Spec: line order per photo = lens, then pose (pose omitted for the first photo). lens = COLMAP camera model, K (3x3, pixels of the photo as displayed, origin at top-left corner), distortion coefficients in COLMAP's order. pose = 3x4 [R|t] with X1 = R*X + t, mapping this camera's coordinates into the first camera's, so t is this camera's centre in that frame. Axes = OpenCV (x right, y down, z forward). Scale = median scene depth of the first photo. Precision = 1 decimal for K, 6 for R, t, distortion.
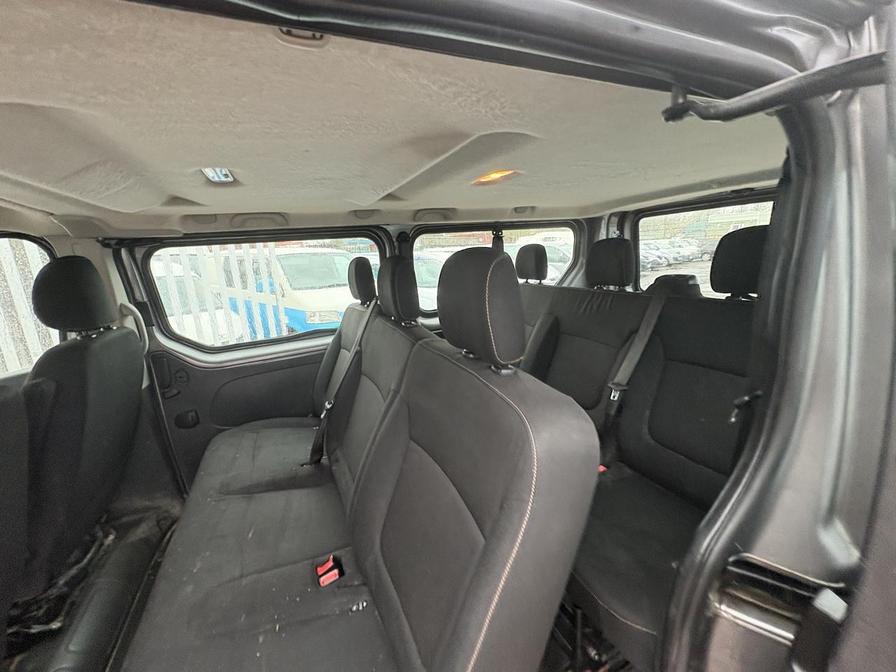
lens RADIAL K [[357.2, 0, 448.5], [0, 357.2, 339.1], [0, 0, 1]] dist [0.002355, -0.000417]
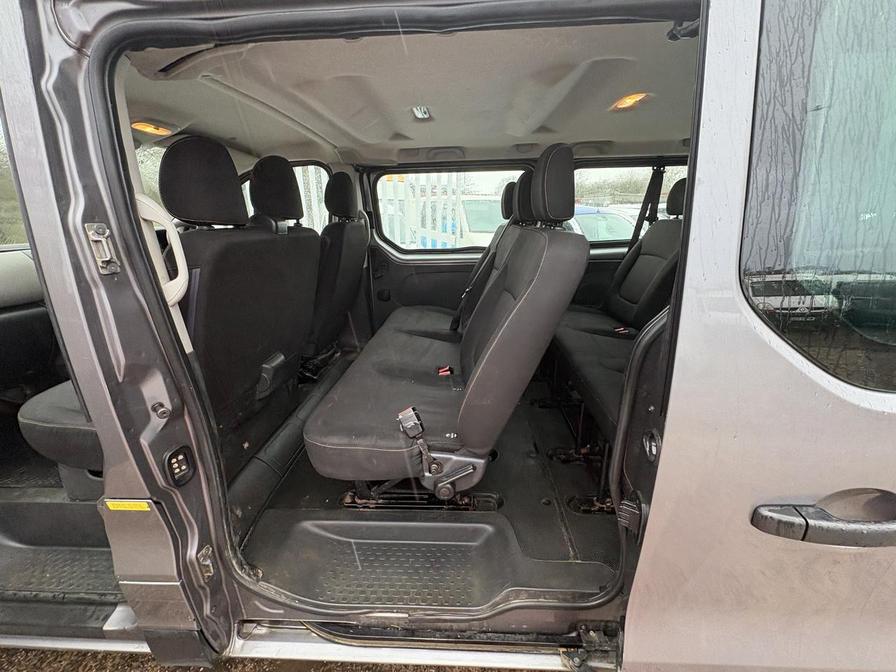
lens RADIAL K [[357.2, 0, 448.5], [0, 357.2, 339.1], [0, 0, 1]] dist [0.002355, -0.000417]
pose [[0.883642, 0.197920, -0.424270, 0.215218], [-0.151156, 0.978321, 0.141565, 0.180137], [0.443090, -0.060962, 0.894402, -0.274632]]
